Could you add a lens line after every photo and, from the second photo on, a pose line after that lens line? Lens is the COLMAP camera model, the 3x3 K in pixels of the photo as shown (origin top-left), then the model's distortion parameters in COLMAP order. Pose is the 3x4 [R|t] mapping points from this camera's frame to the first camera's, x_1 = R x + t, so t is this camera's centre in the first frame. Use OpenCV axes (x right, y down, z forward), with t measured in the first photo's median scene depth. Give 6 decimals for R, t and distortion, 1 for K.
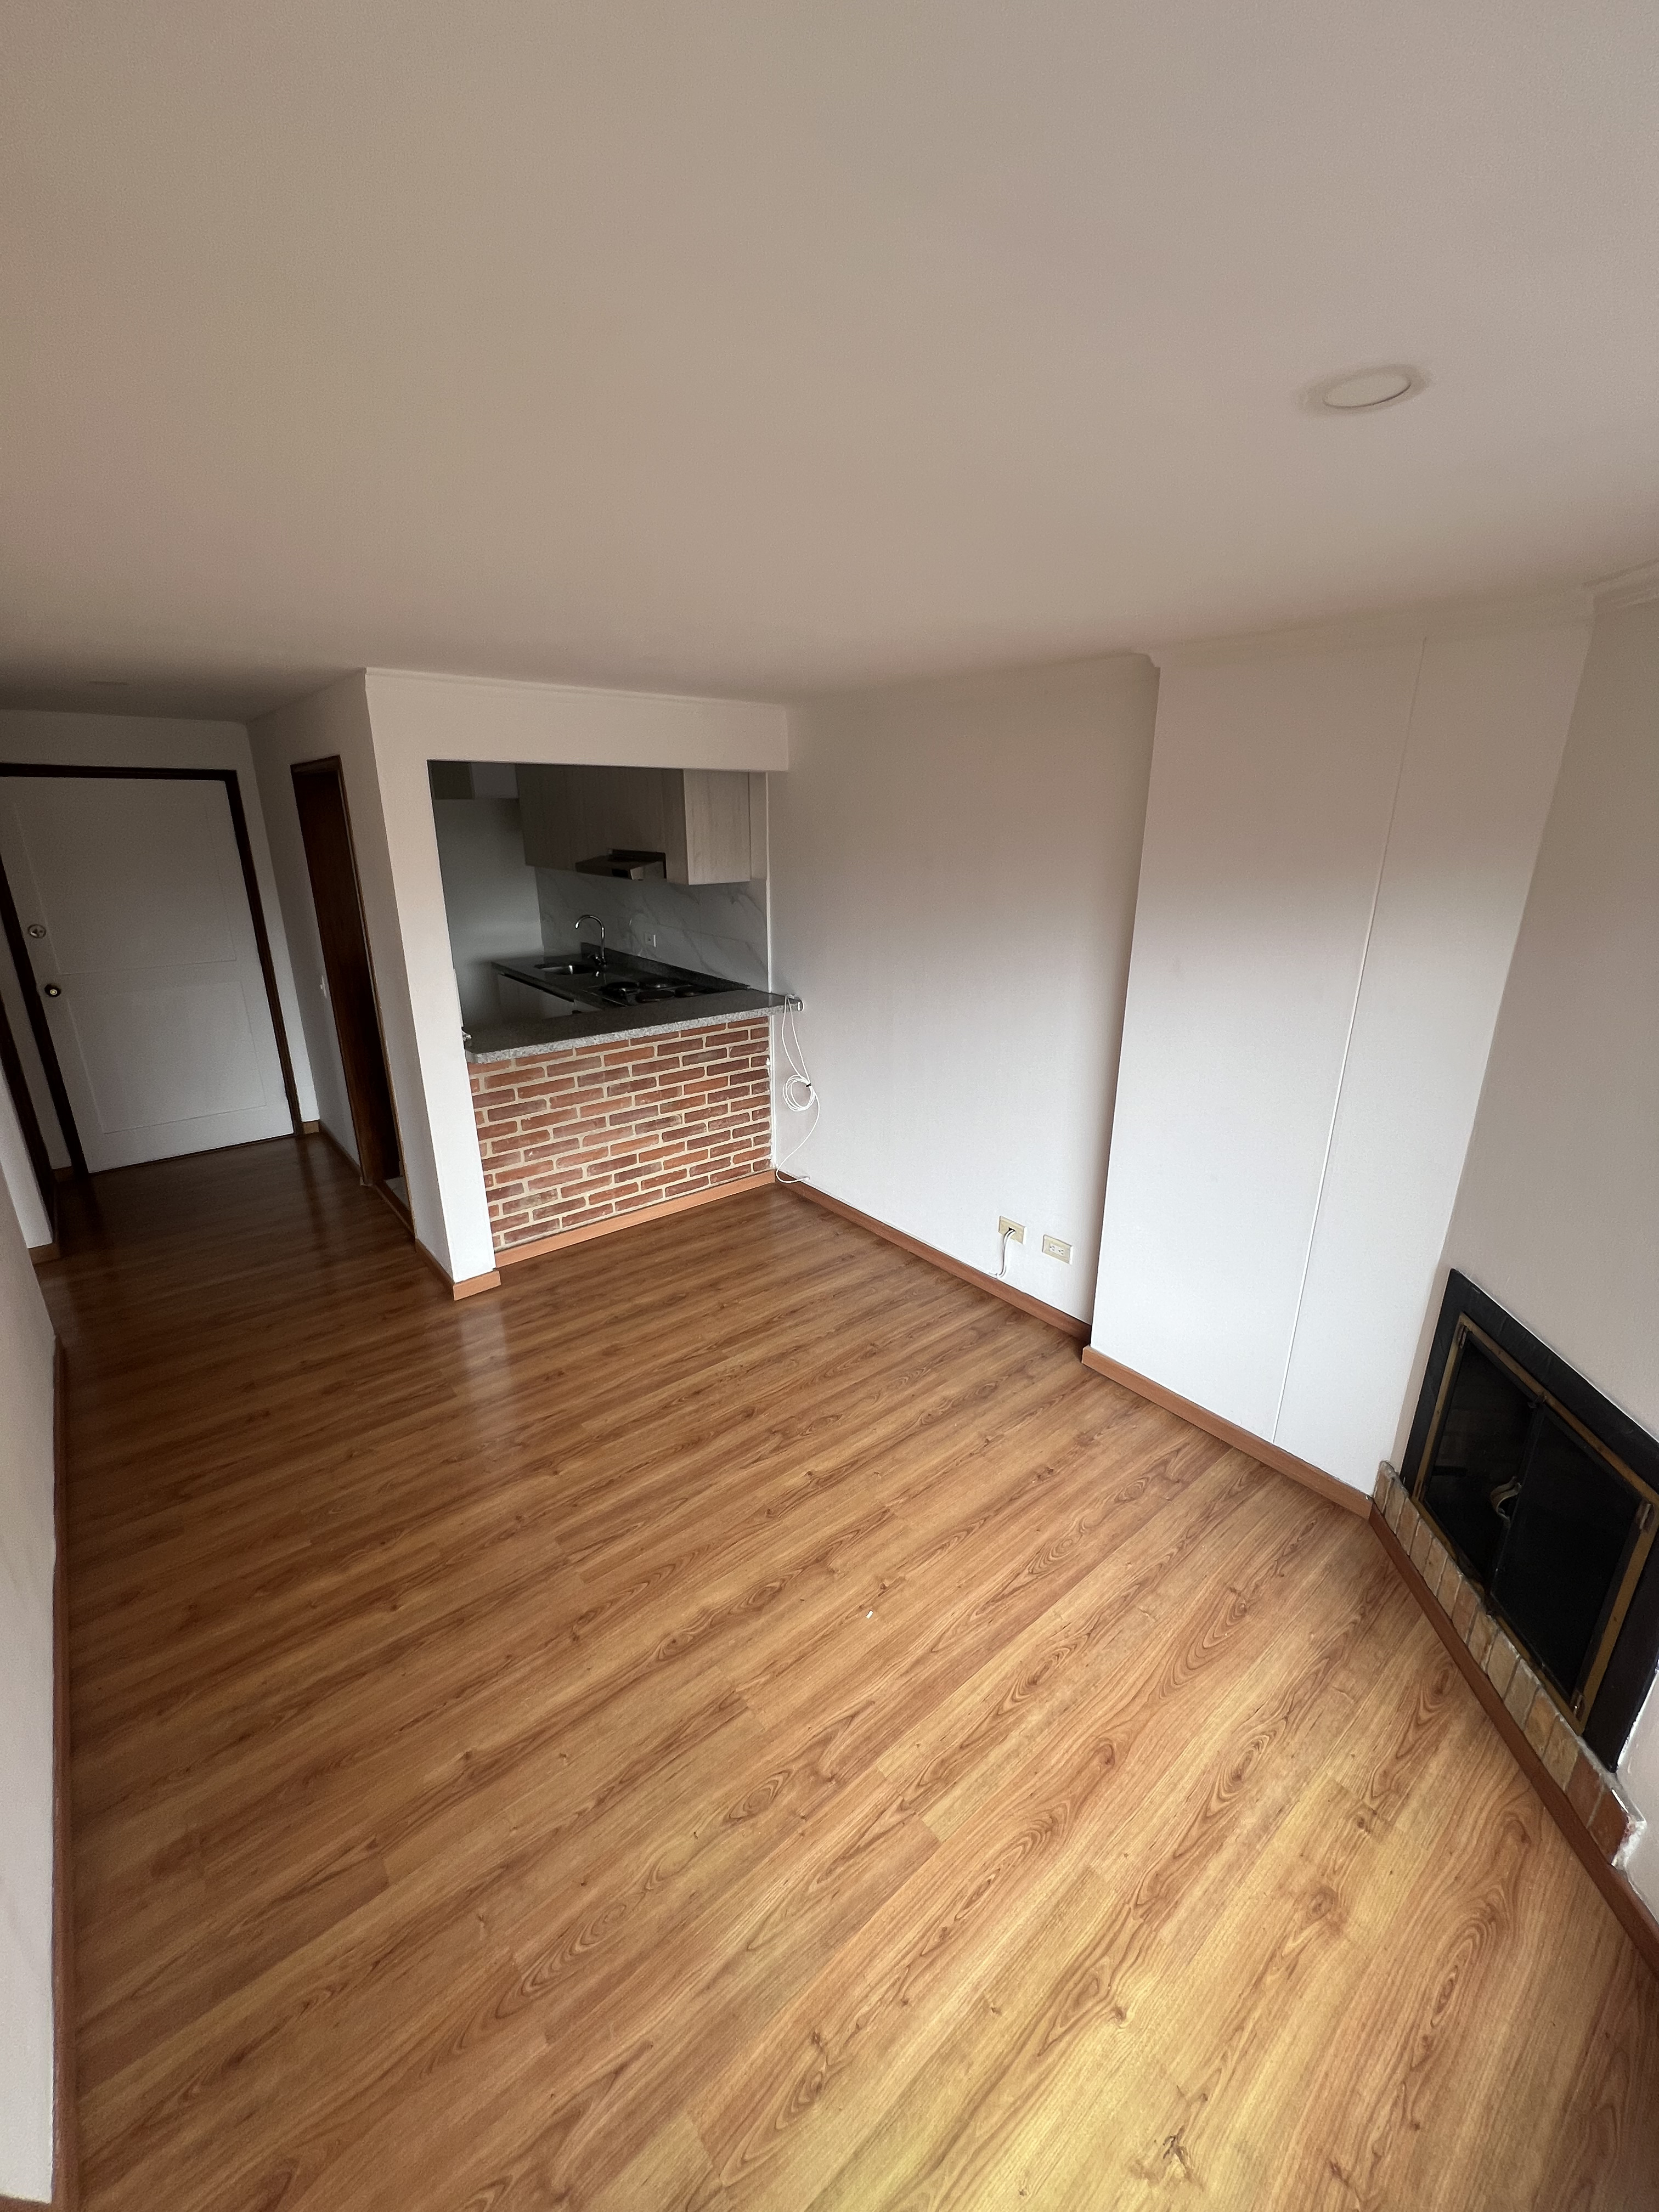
lens RADIAL K [[886.4, 0, 837.6], [0, 886.4, 1102.5], [0, 0, 1]] dist [-0.003499, 0.000614]
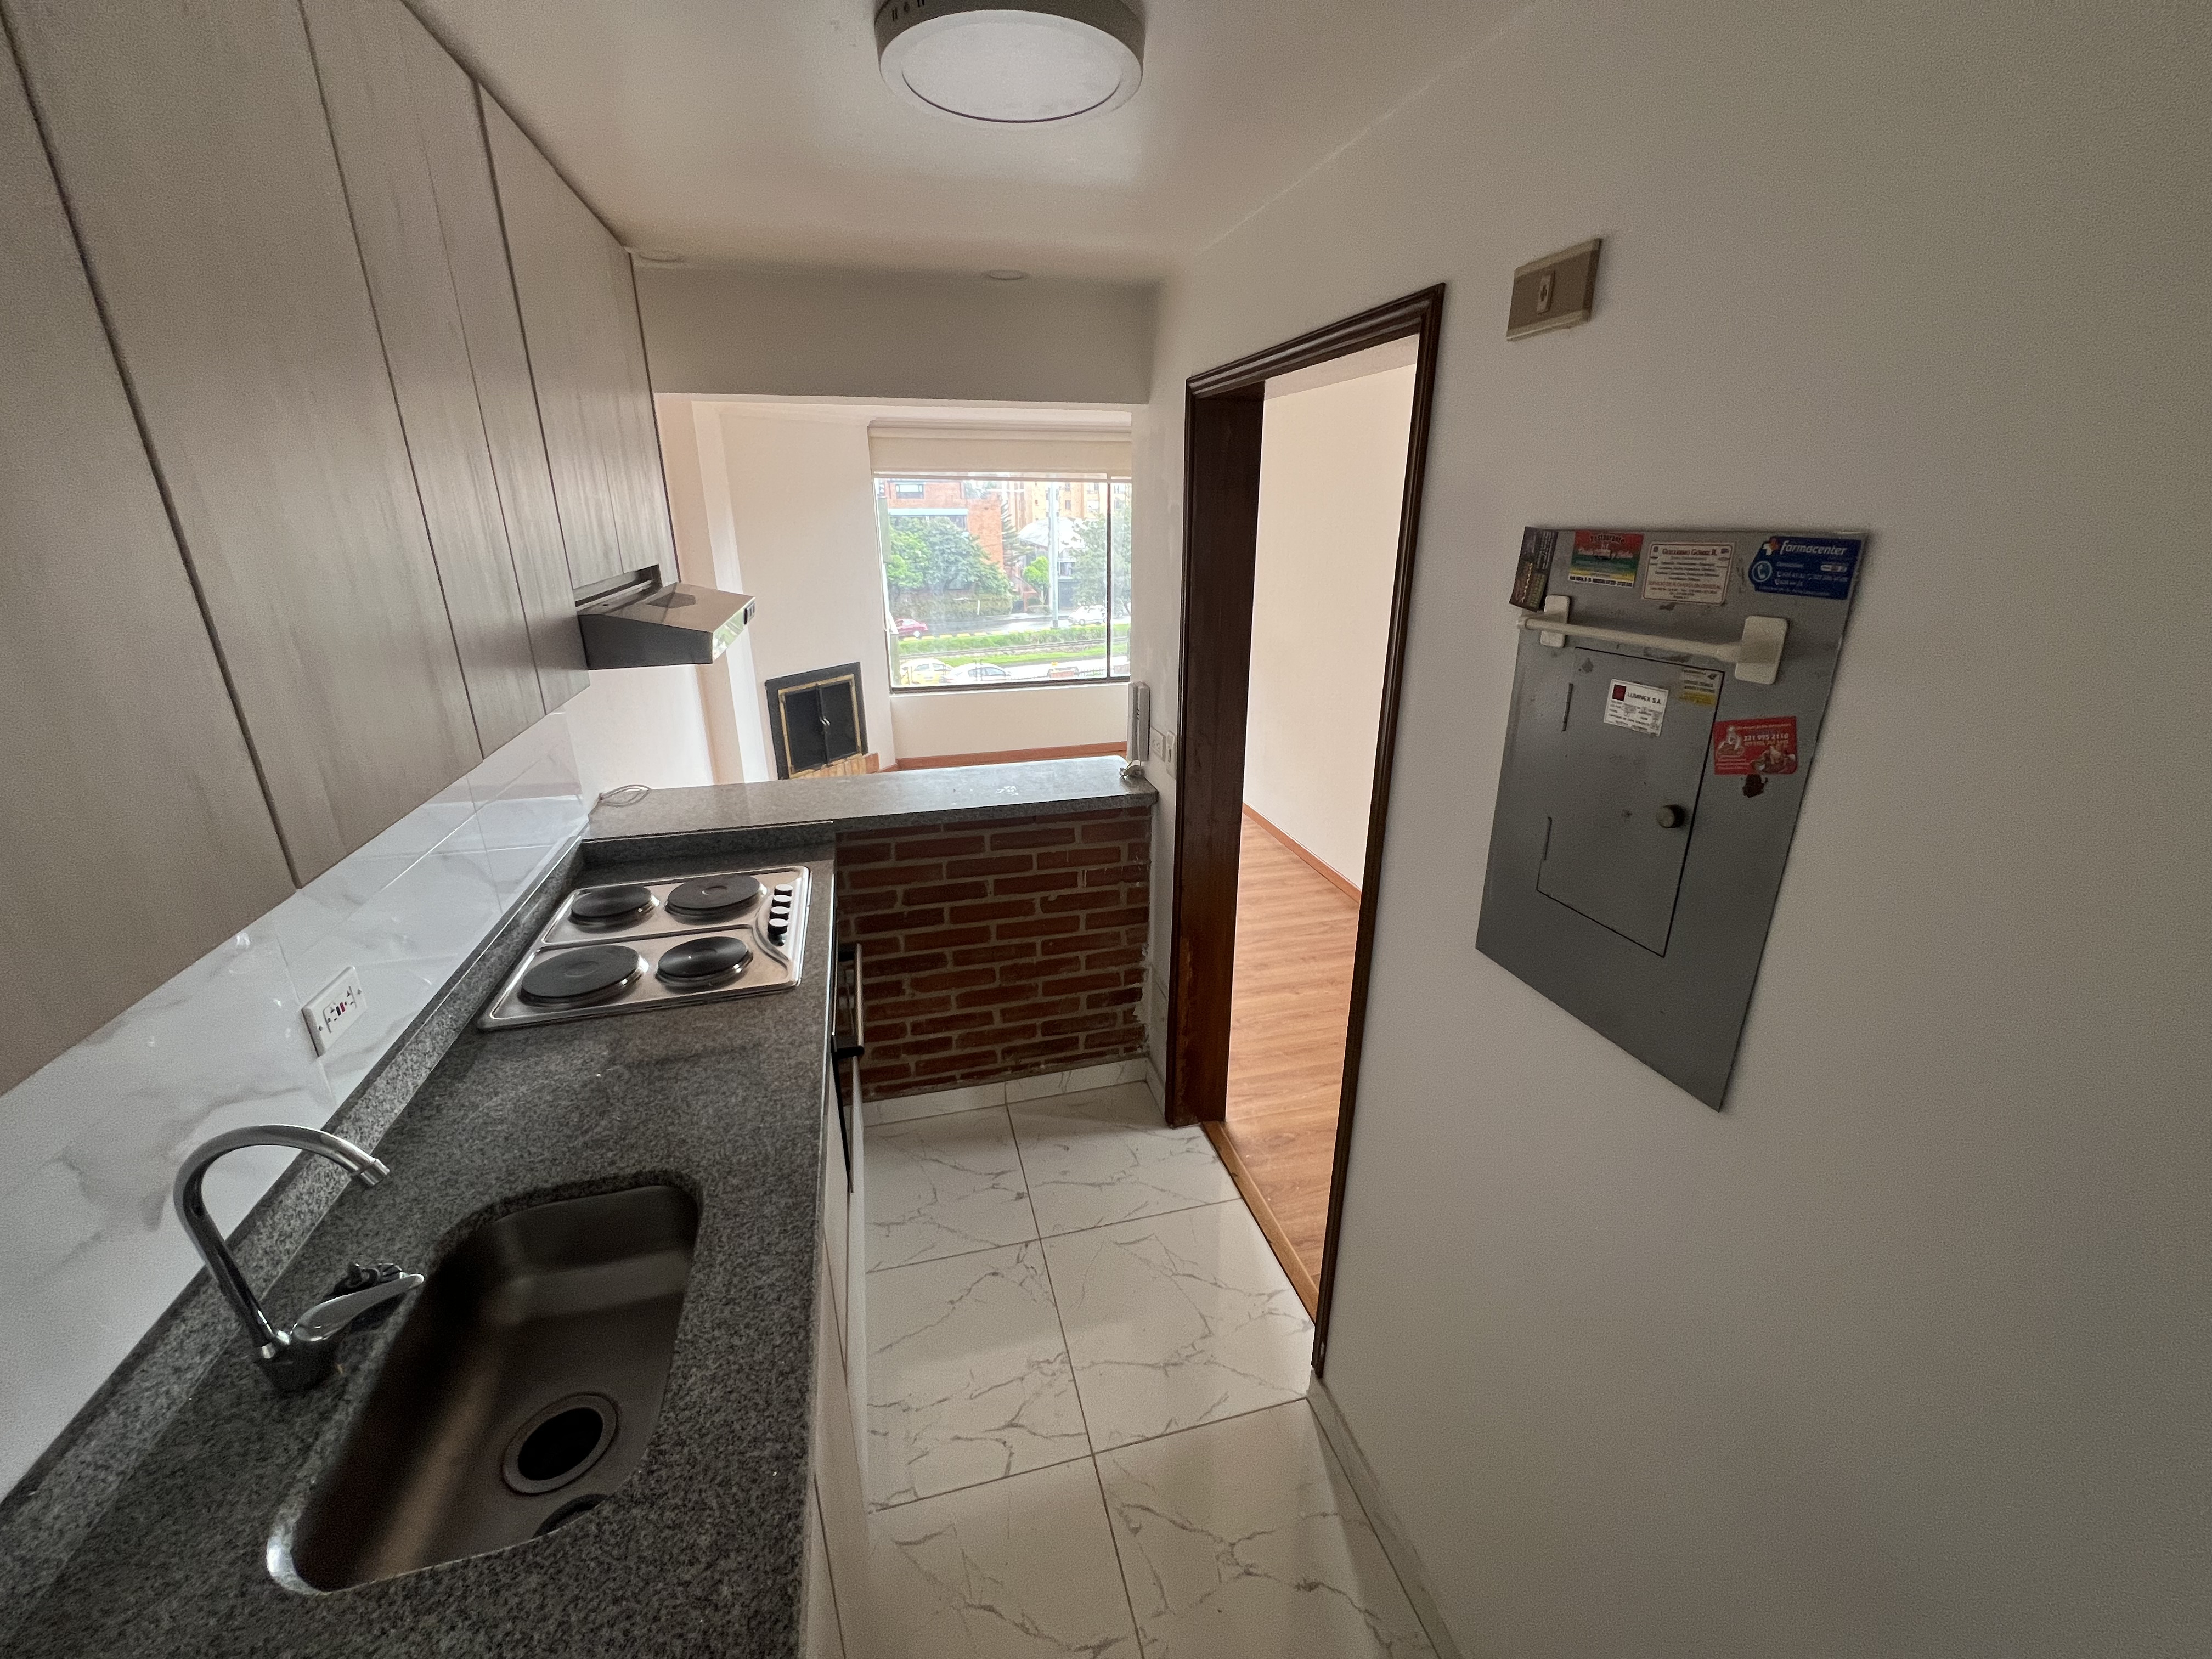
lens RADIAL K [[888.2, 0, 1102.8], [0, 888.2, 824.9], [0, 0, 1]] dist [-0.002472, -0.000269]
pose [[-0.907233, -0.143538, 0.395381, -0.954142], [0.131742, 0.795717, 0.591167, -0.667390], [-0.399466, 0.588414, -0.702991, 2.113323]]
